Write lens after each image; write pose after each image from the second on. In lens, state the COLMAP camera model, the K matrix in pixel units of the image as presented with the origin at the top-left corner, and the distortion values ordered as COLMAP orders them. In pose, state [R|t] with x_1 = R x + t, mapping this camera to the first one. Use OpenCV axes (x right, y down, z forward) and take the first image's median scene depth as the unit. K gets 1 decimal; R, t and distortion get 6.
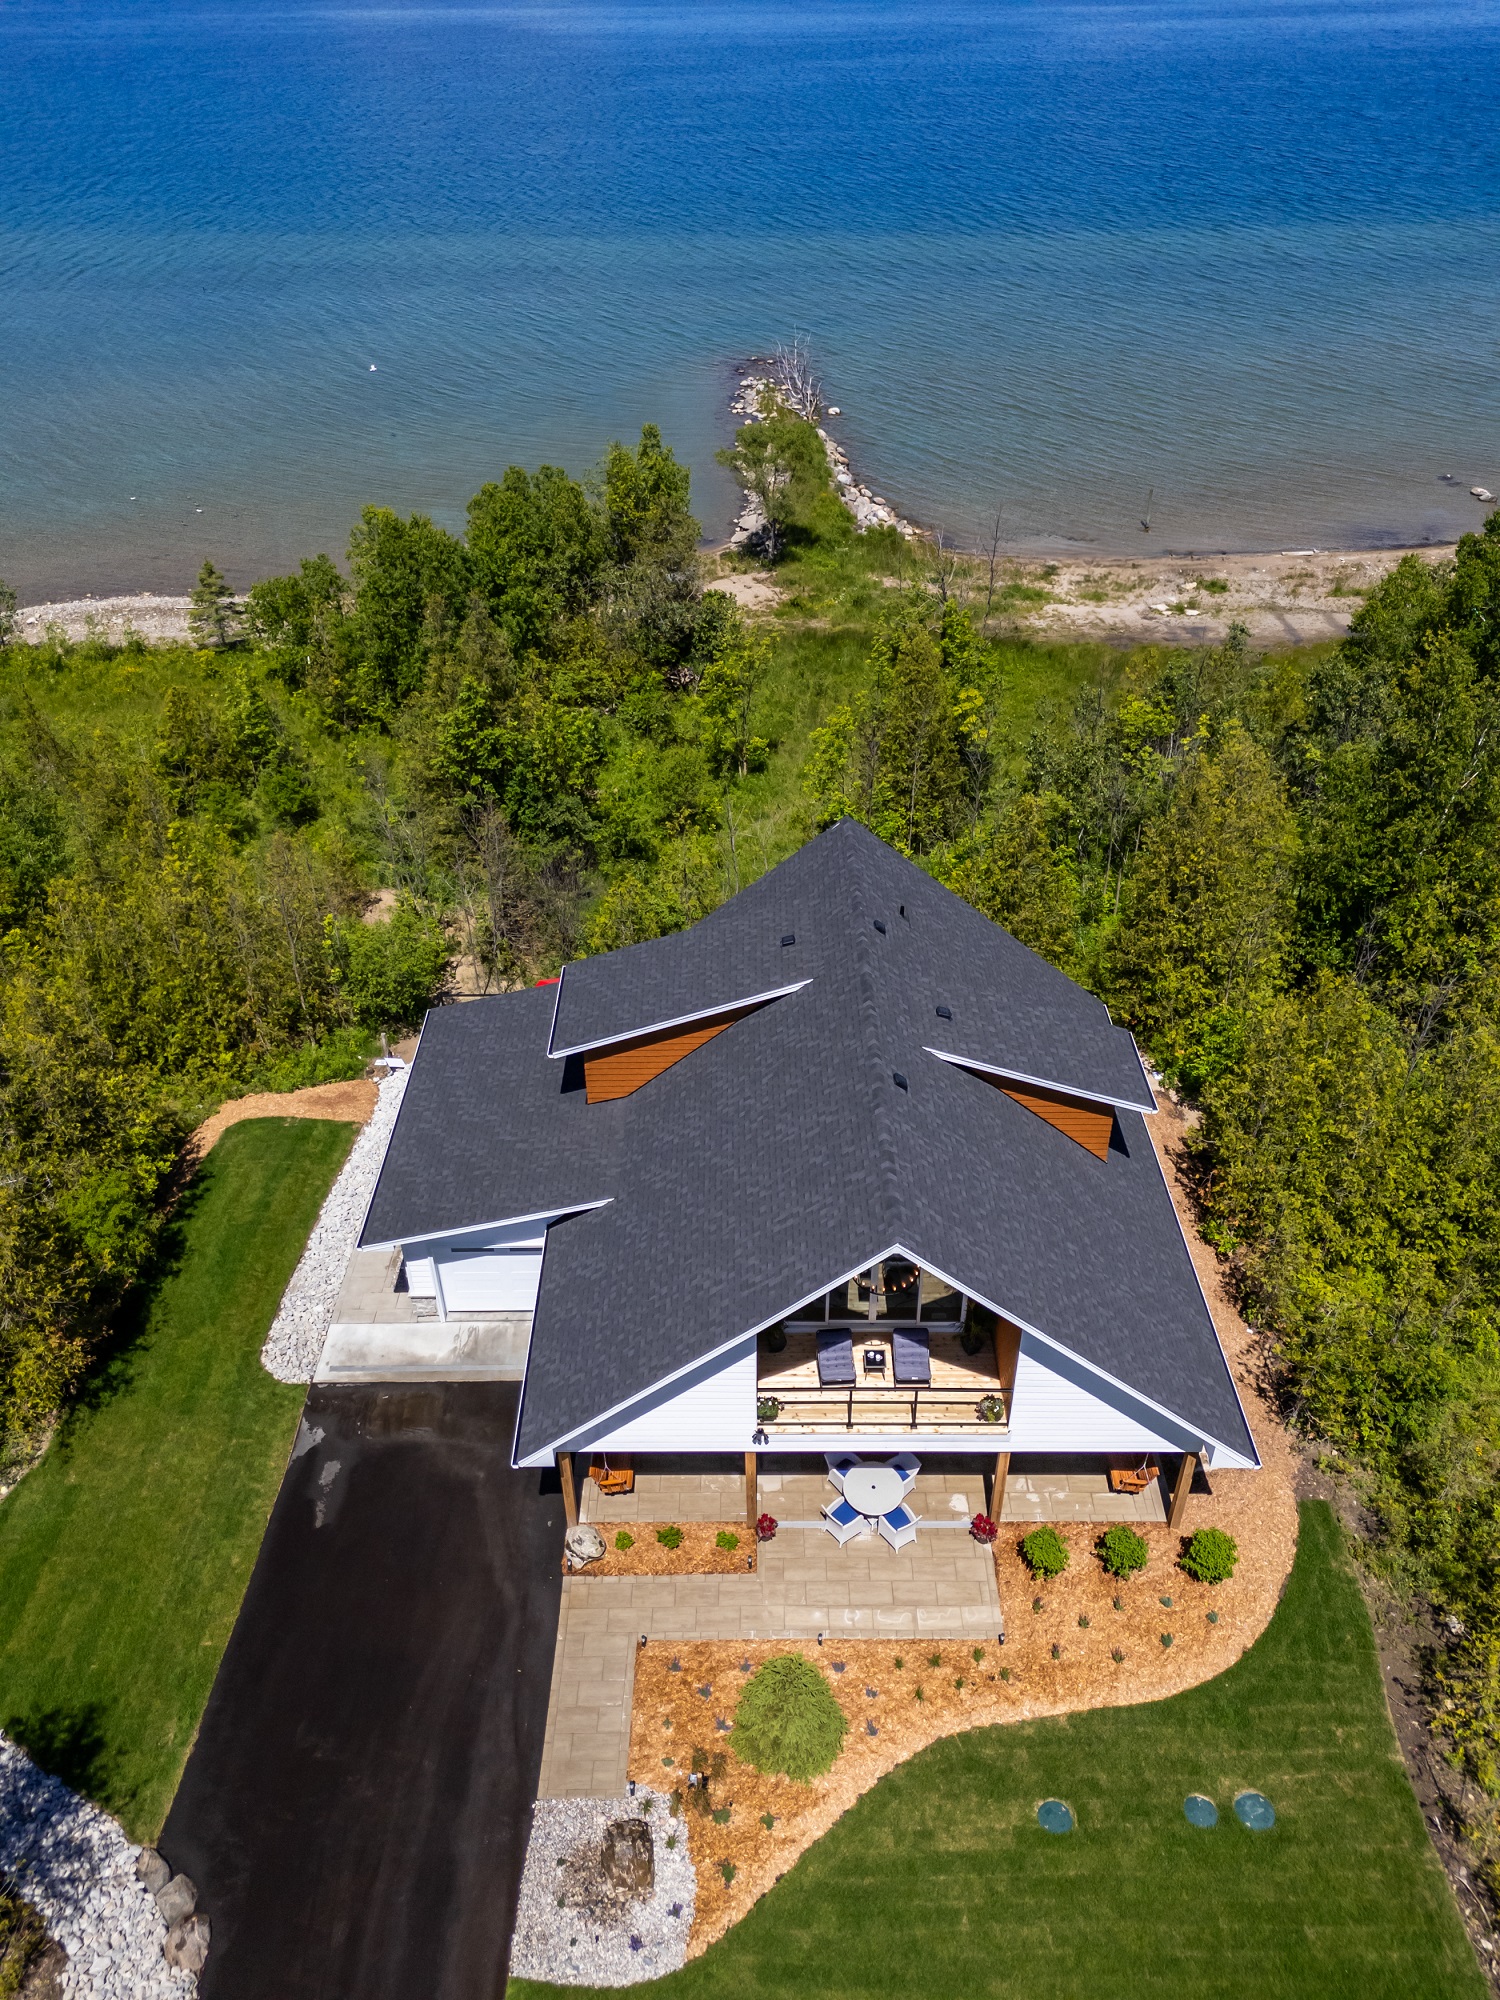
lens RADIAL K [[1473.2, 0, 750.0], [0, 1473.2, 1000.0], [0, 0, 1]] dist [0.029536, -0.004334]
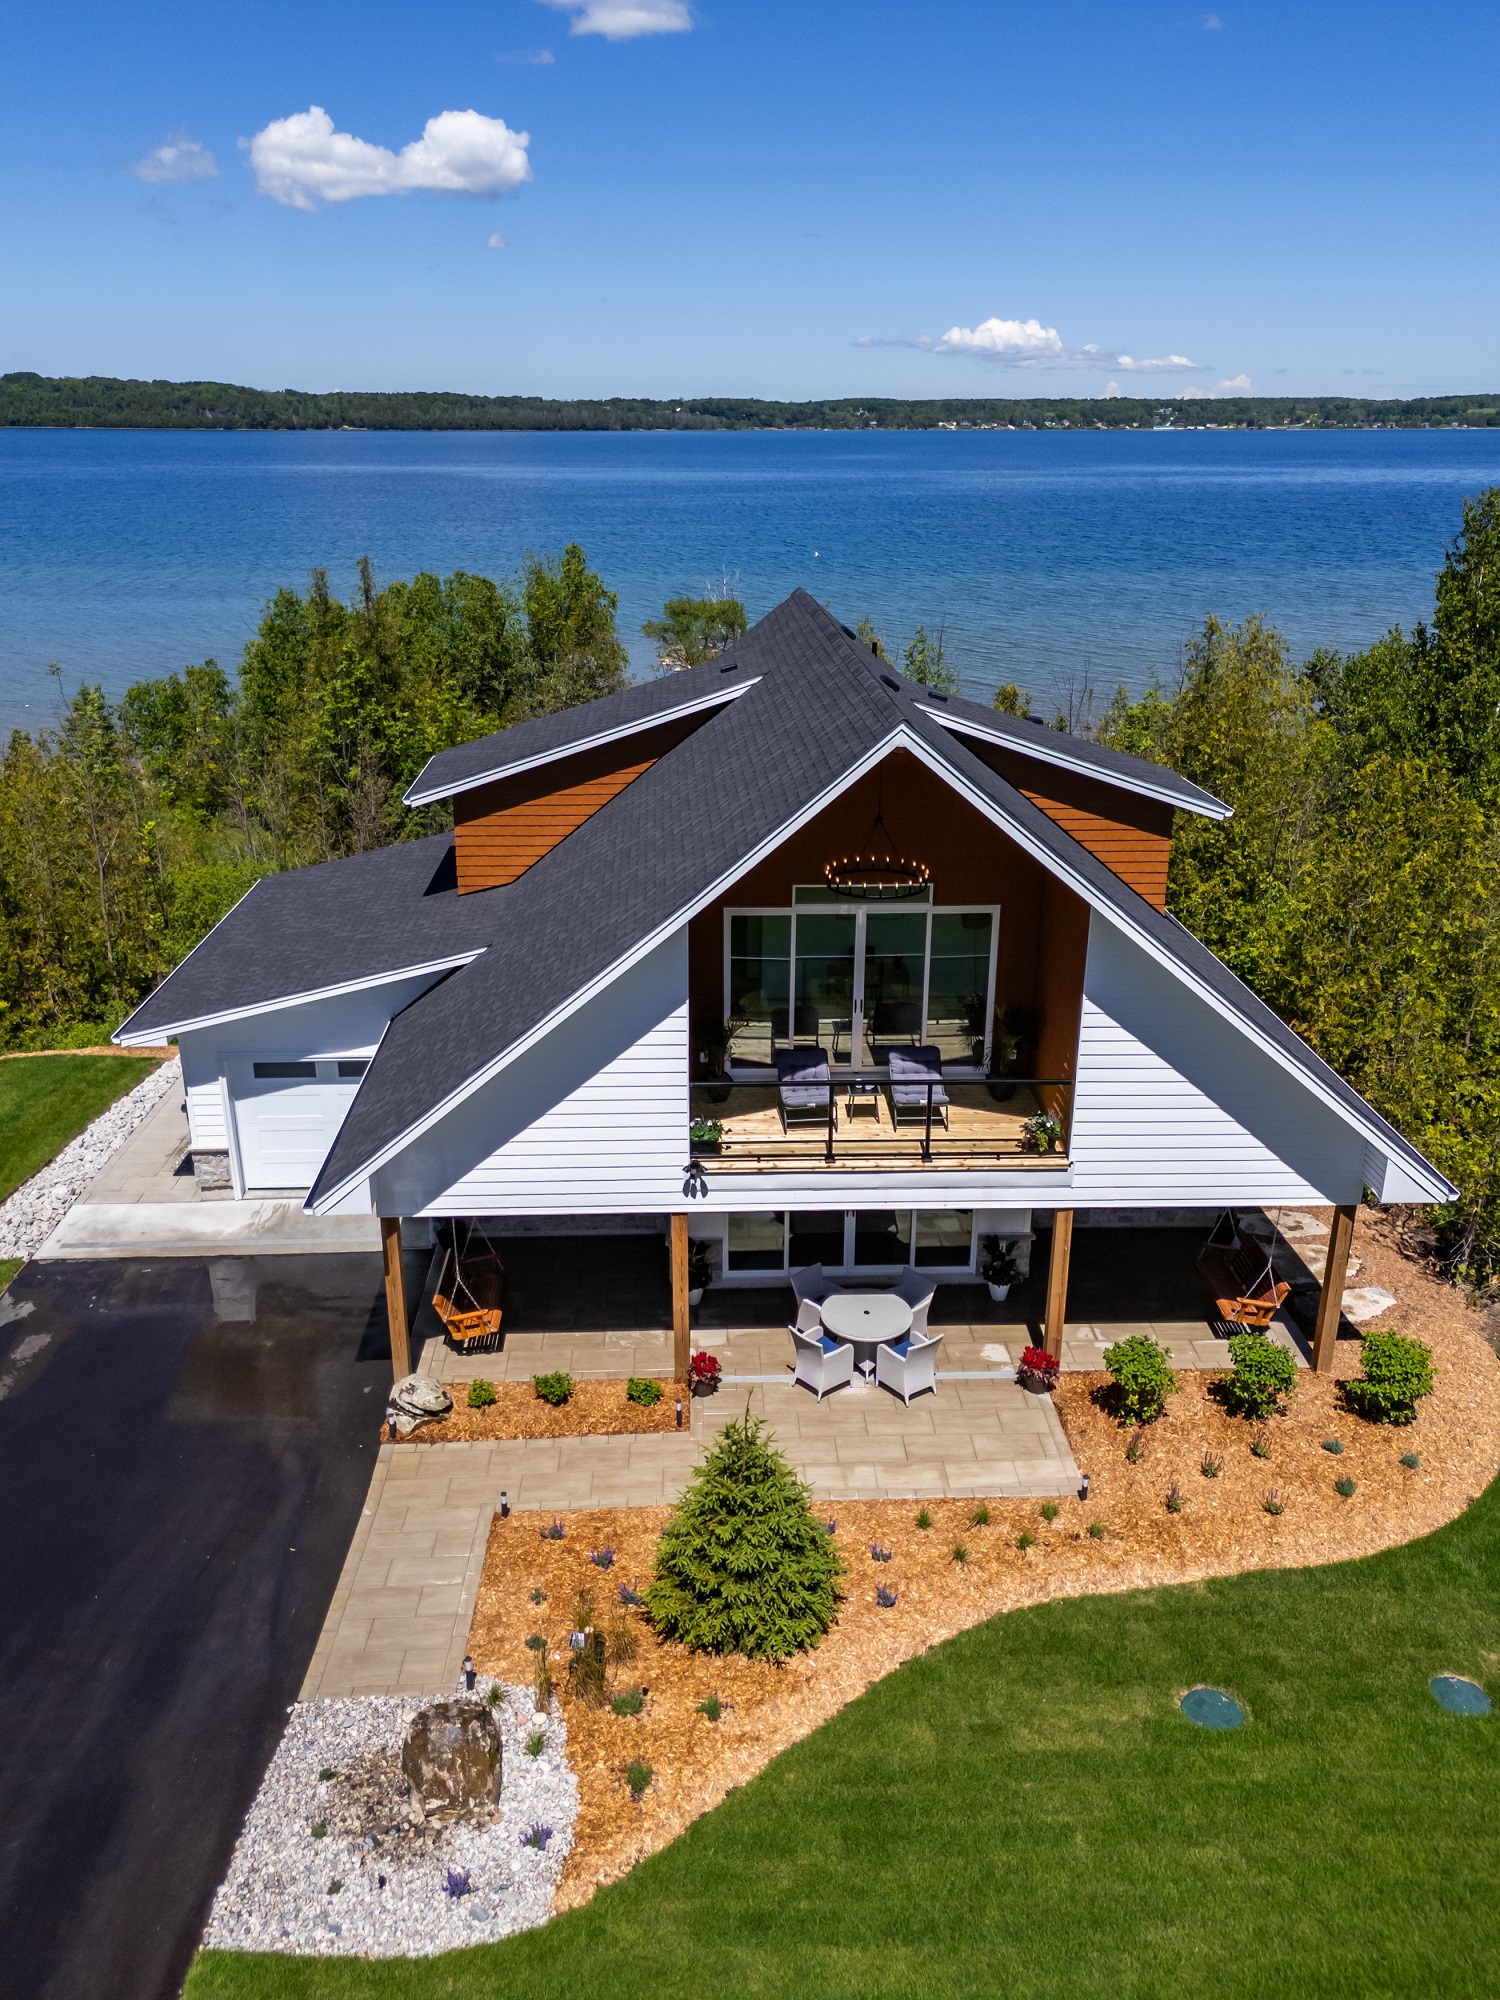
lens RADIAL K [[1523.6, 0, 750.0], [0, 1523.6, 1000.0], [0, 0, 1]] dist [0.033384, -0.000130]
pose [[0.998946, -0.002171, 0.045842, 0.000814], [0.014468, 0.962846, -0.269662, 0.407567], [-0.043553, 0.270041, 0.961863, 0.335344]]
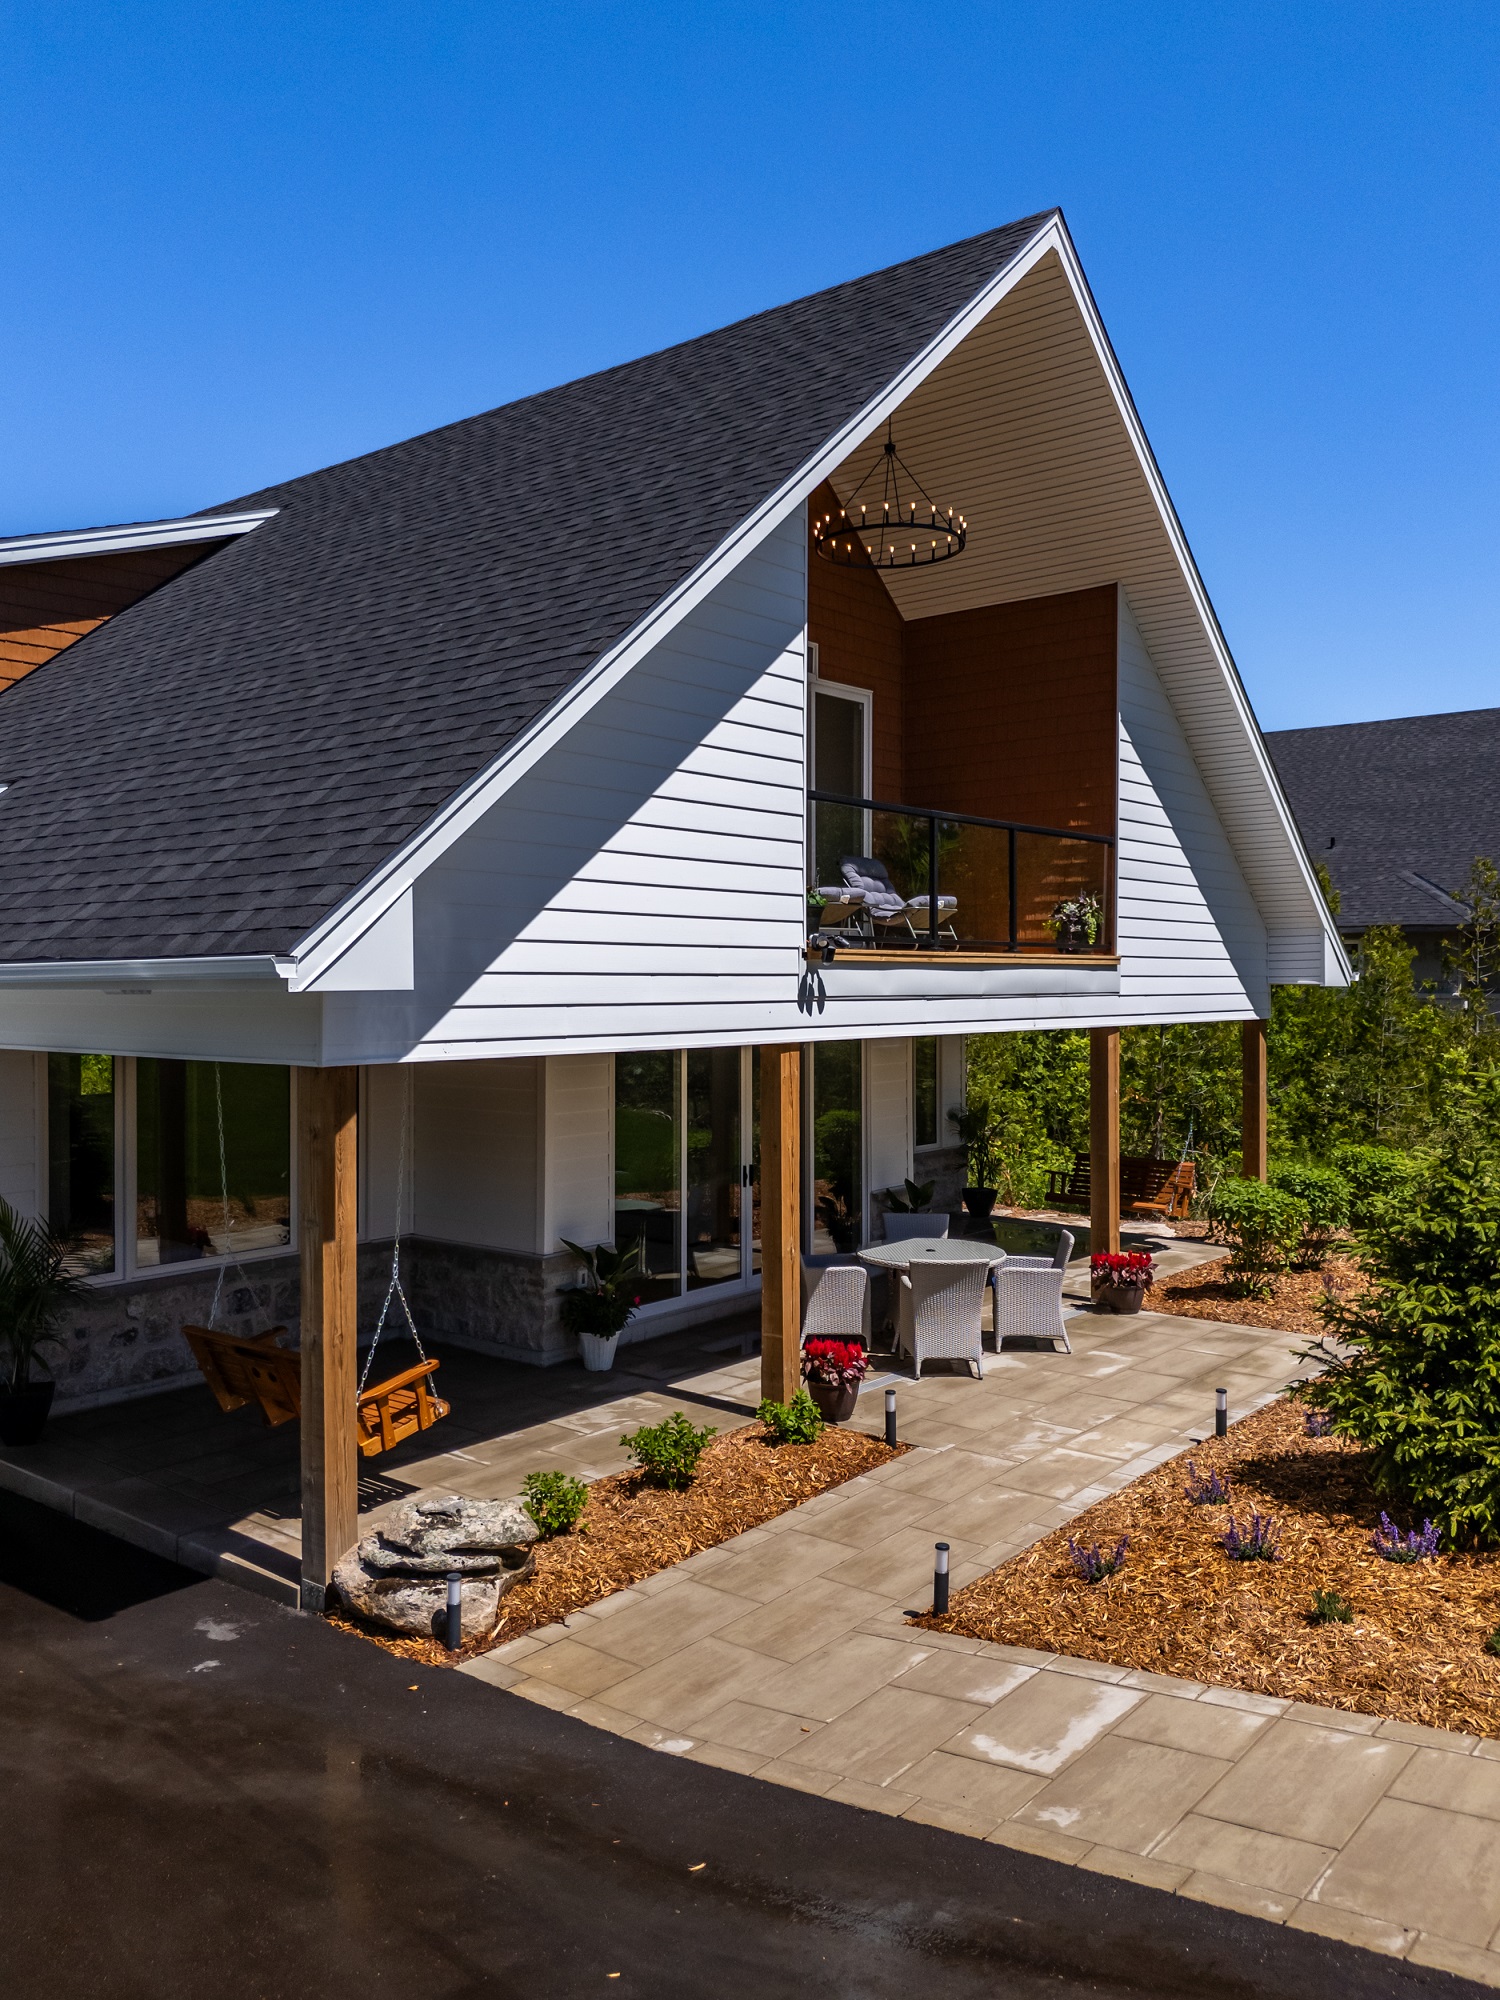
lens RADIAL K [[1523.6, 0, 750.0], [0, 1523.6, 1000.0], [0, 0, 1]] dist [0.033384, -0.000130]
pose [[0.638012, -0.006975, 0.769995, -0.291452], [0.450128, 0.814694, -0.365592, 0.435623], [-0.624761, 0.579849, 0.522924, 0.831980]]
